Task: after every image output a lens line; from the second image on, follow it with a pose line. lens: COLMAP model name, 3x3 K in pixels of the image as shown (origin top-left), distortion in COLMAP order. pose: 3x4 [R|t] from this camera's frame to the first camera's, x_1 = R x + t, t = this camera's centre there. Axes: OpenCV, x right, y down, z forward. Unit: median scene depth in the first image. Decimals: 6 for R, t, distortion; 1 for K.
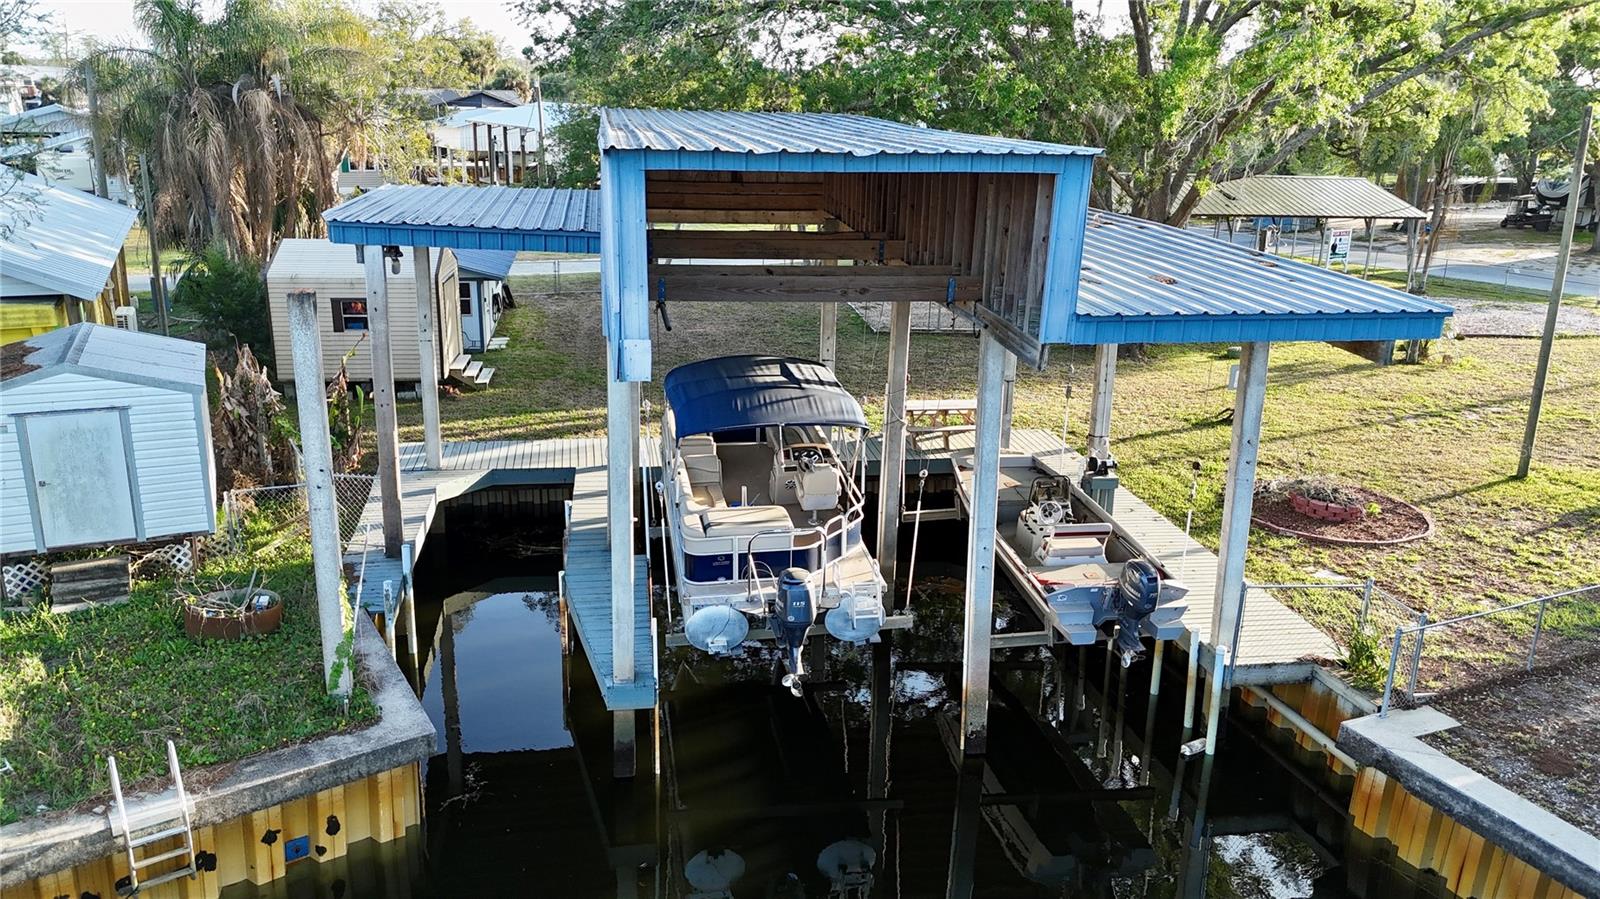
lens RADIAL K [[1184.5, 0, 803.7], [0, 1184.5, 441.4], [0, 0, 1]] dist [0.071044, -0.067279]
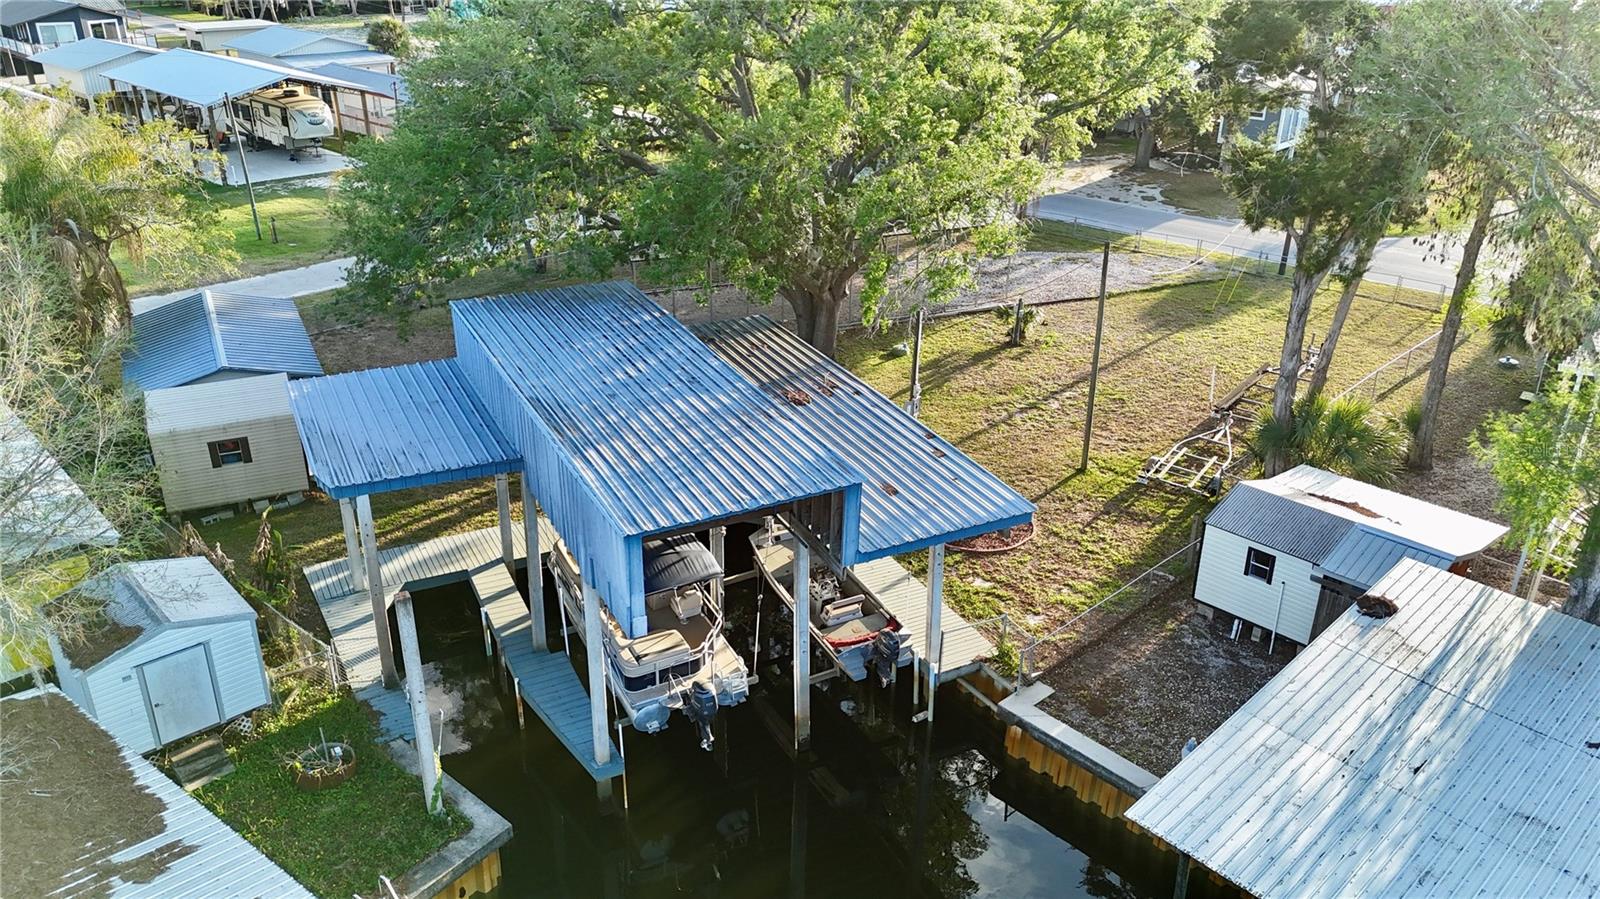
lens RADIAL K [[1184.5, 0, 803.7], [0, 1184.5, 441.4], [0, 0, 1]] dist [0.071044, -0.067279]
pose [[0.952701, -0.138754, 0.270385, -0.245527], [0.095981, 0.981528, 0.165501, -0.434902], [-0.288354, -0.131721, 0.948420, -0.531319]]
